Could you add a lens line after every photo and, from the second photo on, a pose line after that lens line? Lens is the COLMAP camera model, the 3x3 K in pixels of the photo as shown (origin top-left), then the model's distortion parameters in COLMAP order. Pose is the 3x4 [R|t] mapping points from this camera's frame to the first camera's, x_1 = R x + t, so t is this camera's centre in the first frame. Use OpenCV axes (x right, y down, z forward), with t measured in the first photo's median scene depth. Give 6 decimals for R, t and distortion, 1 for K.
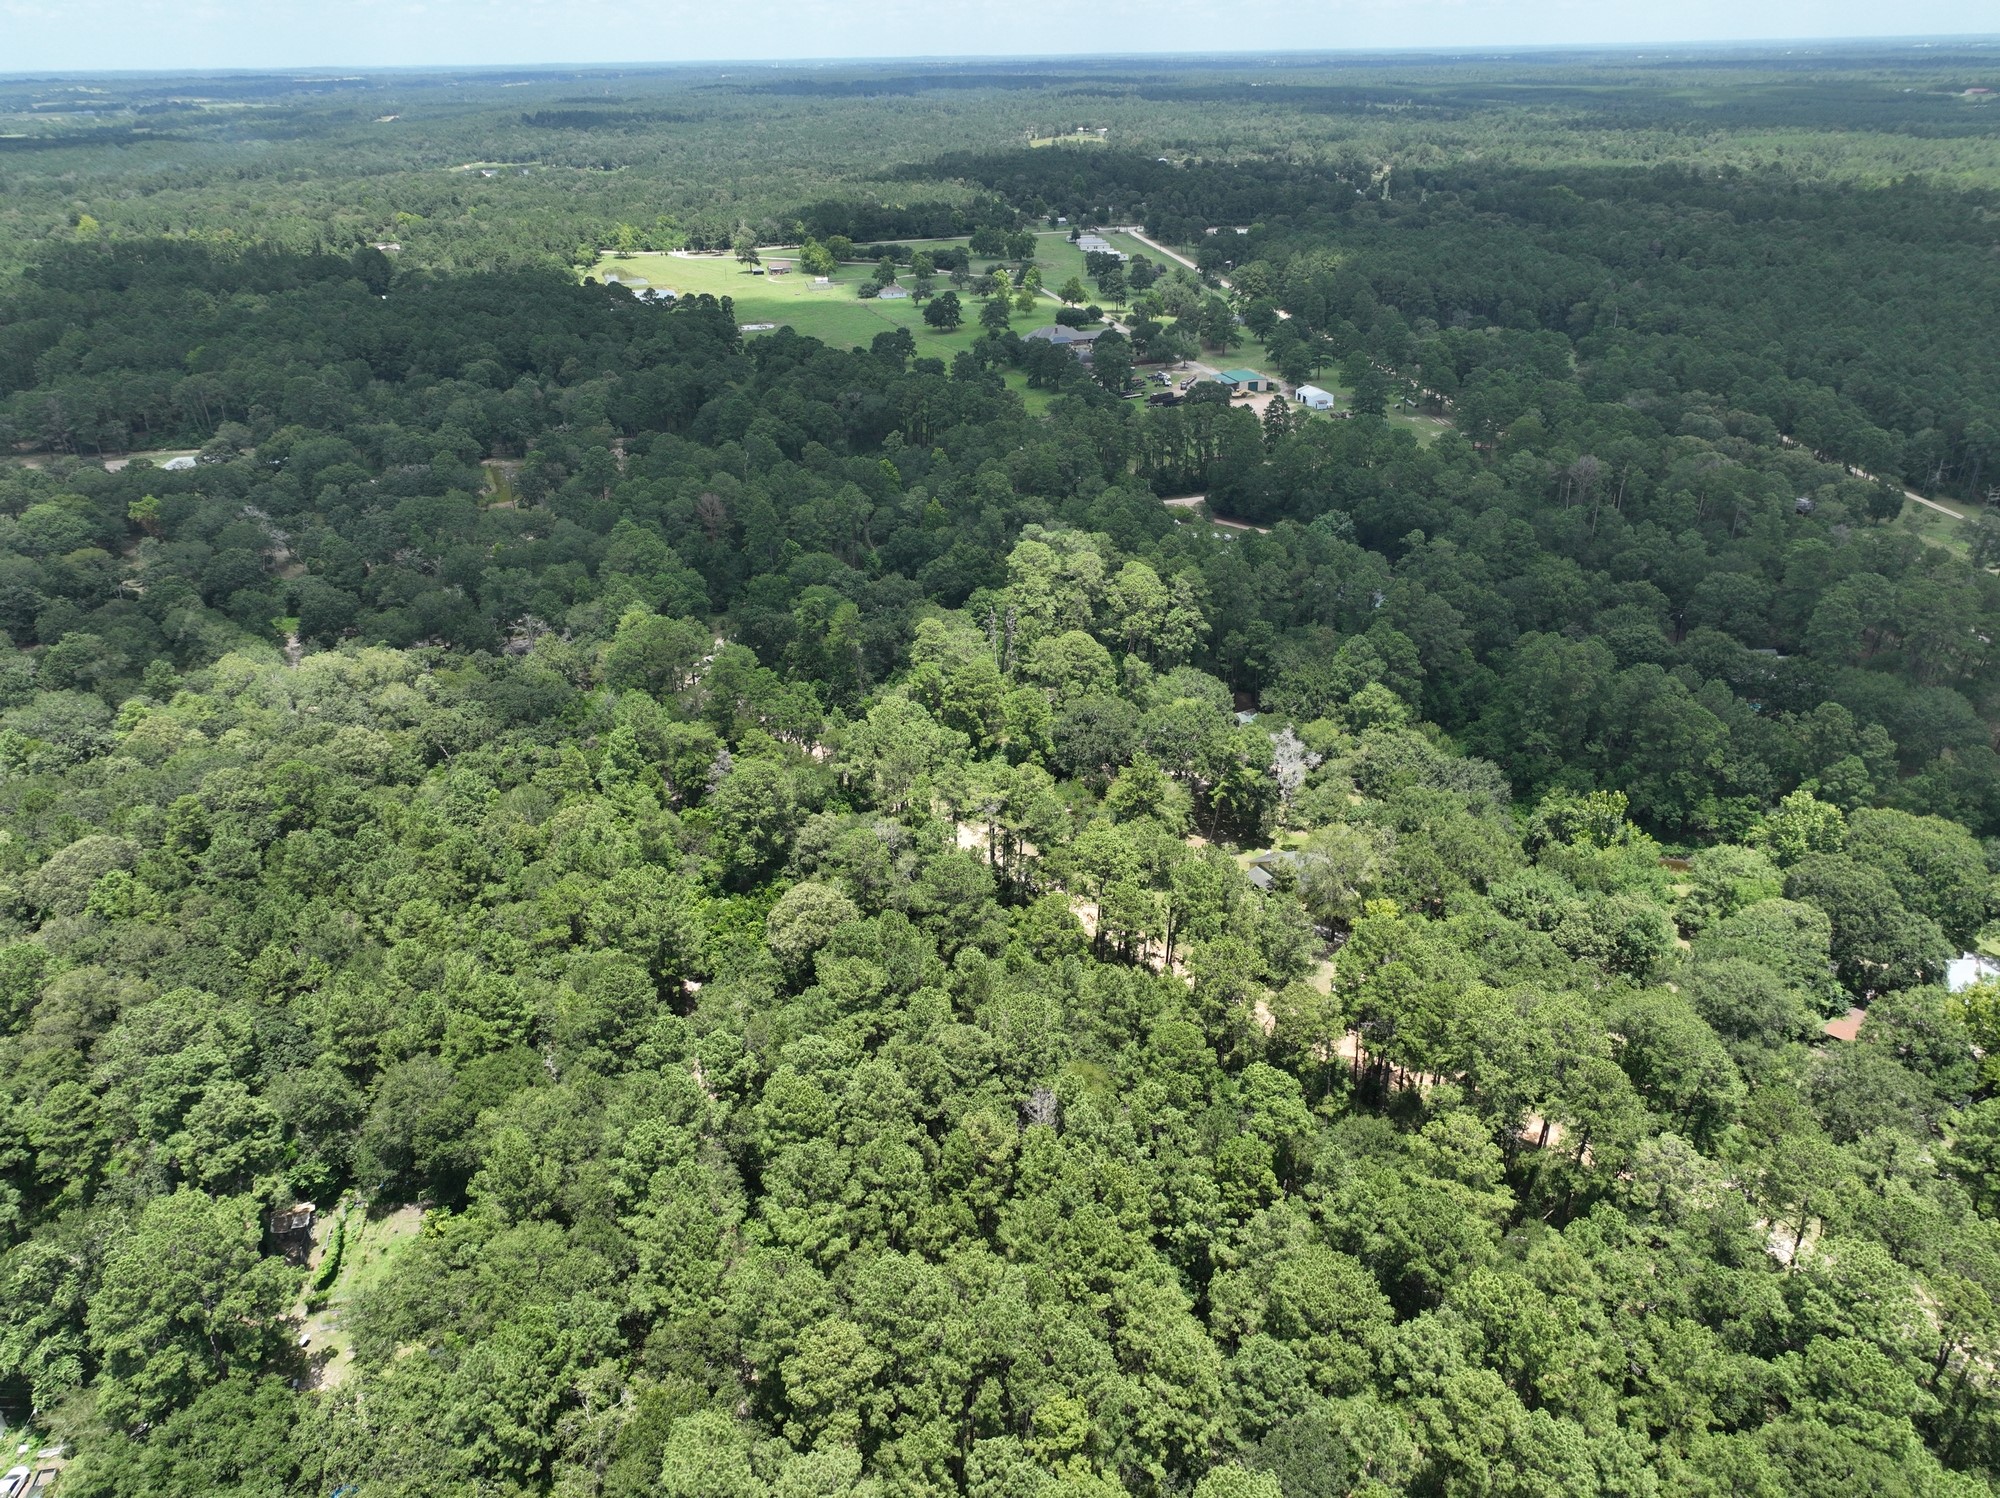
lens RADIAL K [[1439.2, 0, 1009.9], [0, 1439.2, 744.9], [0, 0, 1]] dist [-0.009130, 0.030860]
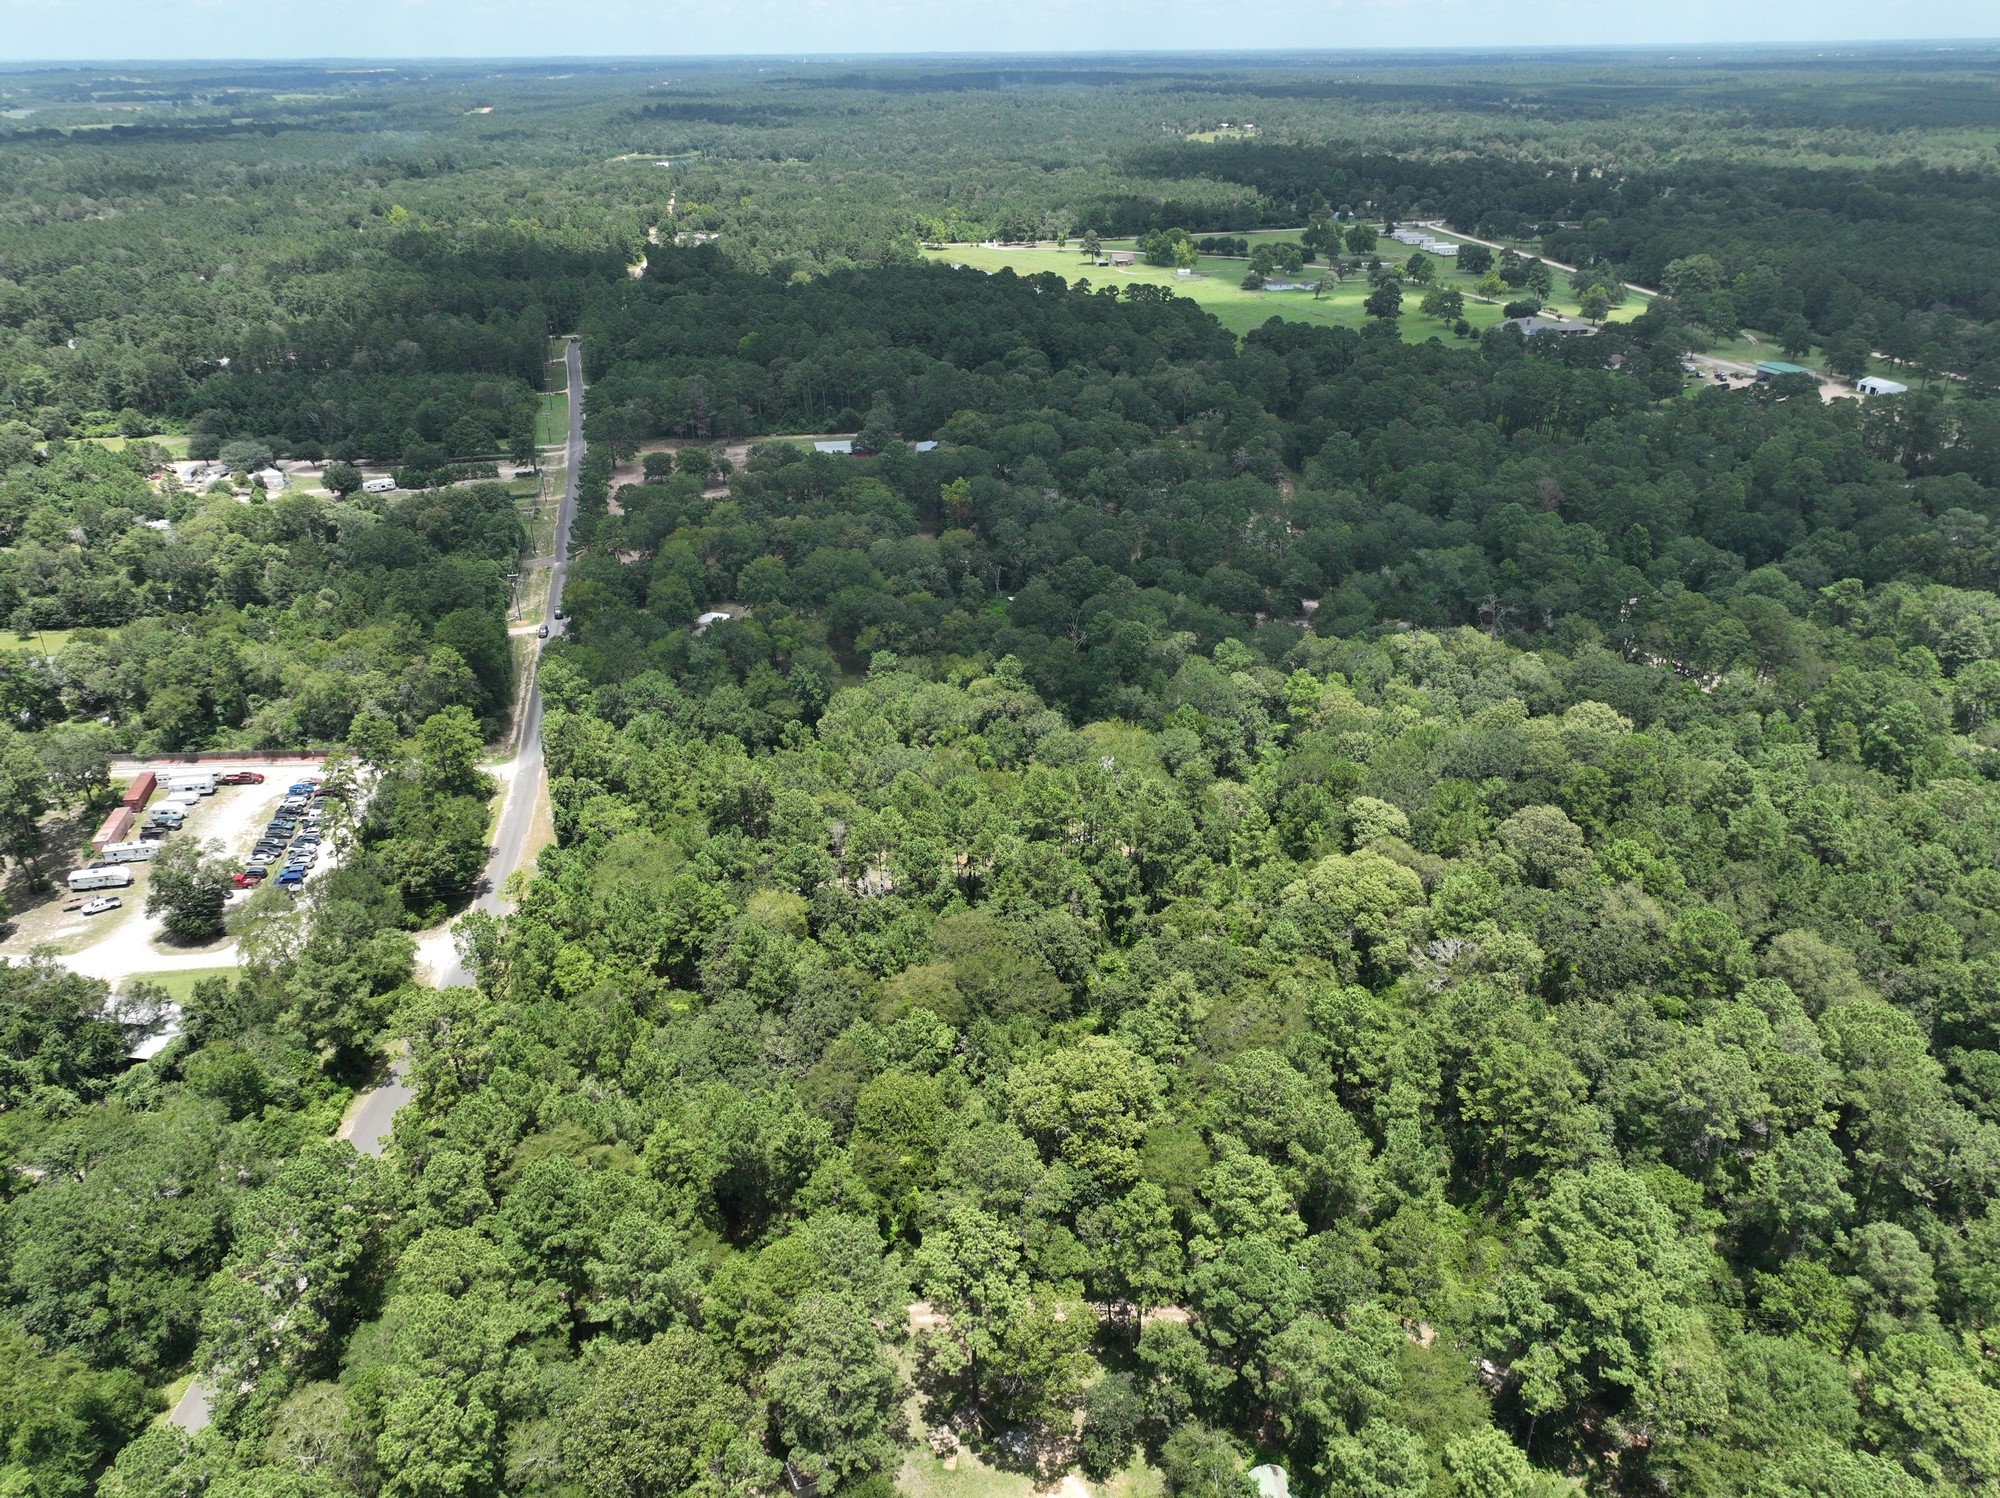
lens RADIAL K [[1439.2, 0, 1009.9], [0, 1439.2, 744.9], [0, 0, 1]] dist [-0.009130, 0.030860]
pose [[0.999950, 0.003768, 0.009271, -0.207821], [-0.003783, 0.999992, 0.001599, 0.004121], [-0.009265, -0.001634, 0.999956, -0.000998]]
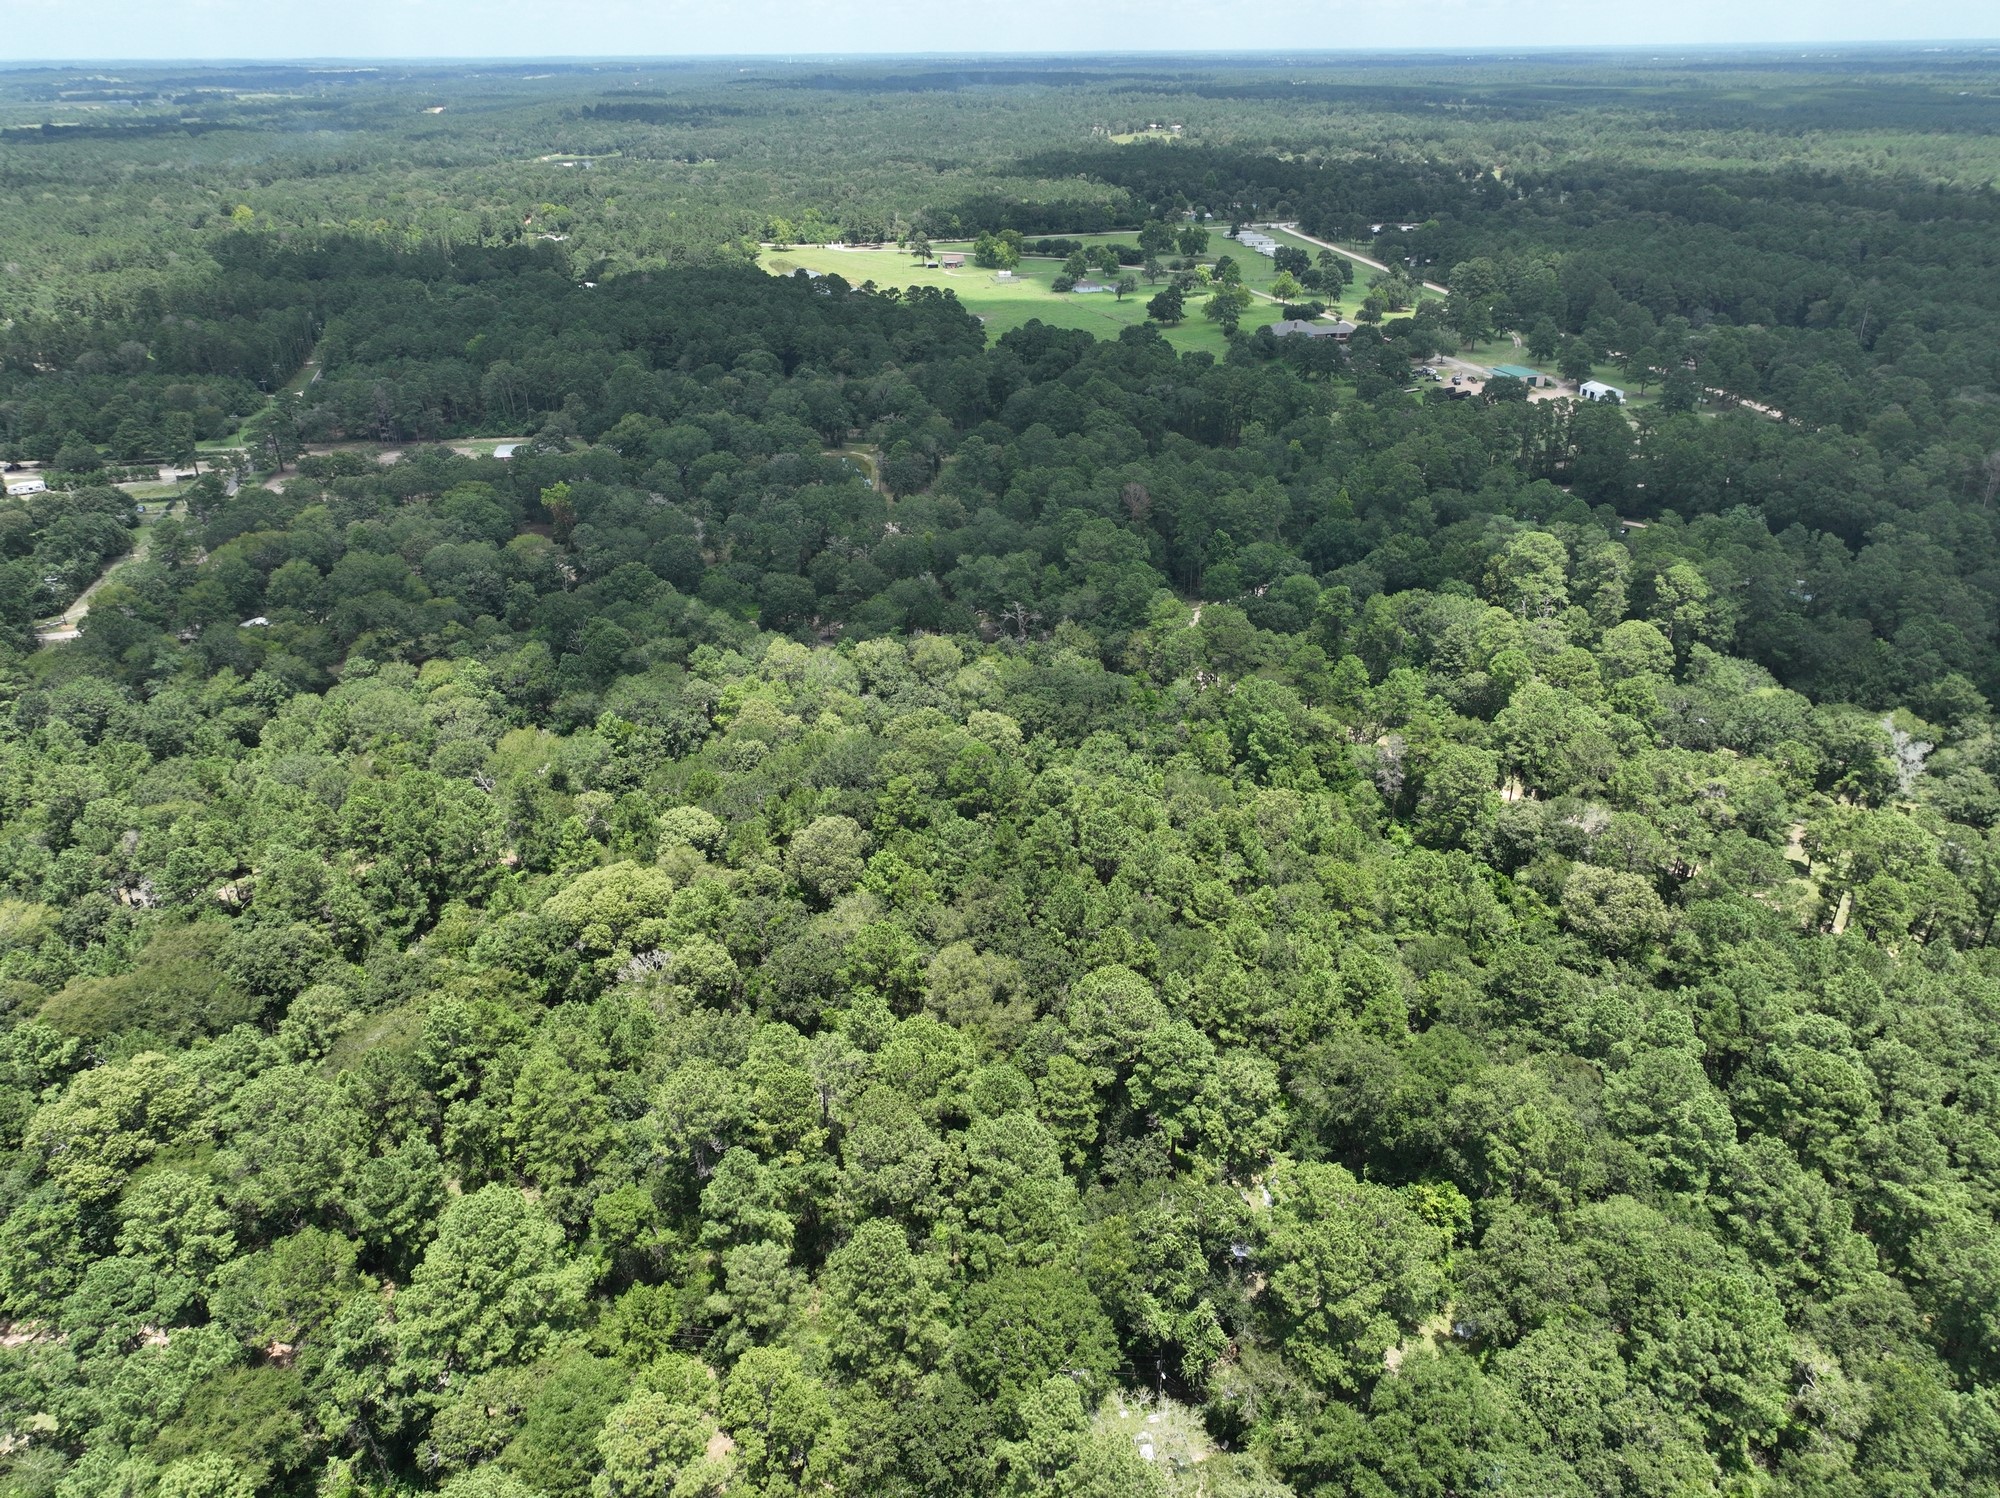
lens RADIAL K [[1439.2, 0, 1009.9], [0, 1439.2, 744.9], [0, 0, 1]] dist [-0.009130, 0.030860]
pose [[0.999963, 0.005375, 0.006668, -0.105679], [-0.005386, 0.999984, 0.001657, 0.002257], [-0.006659, -0.001692, 0.999976, -0.000657]]
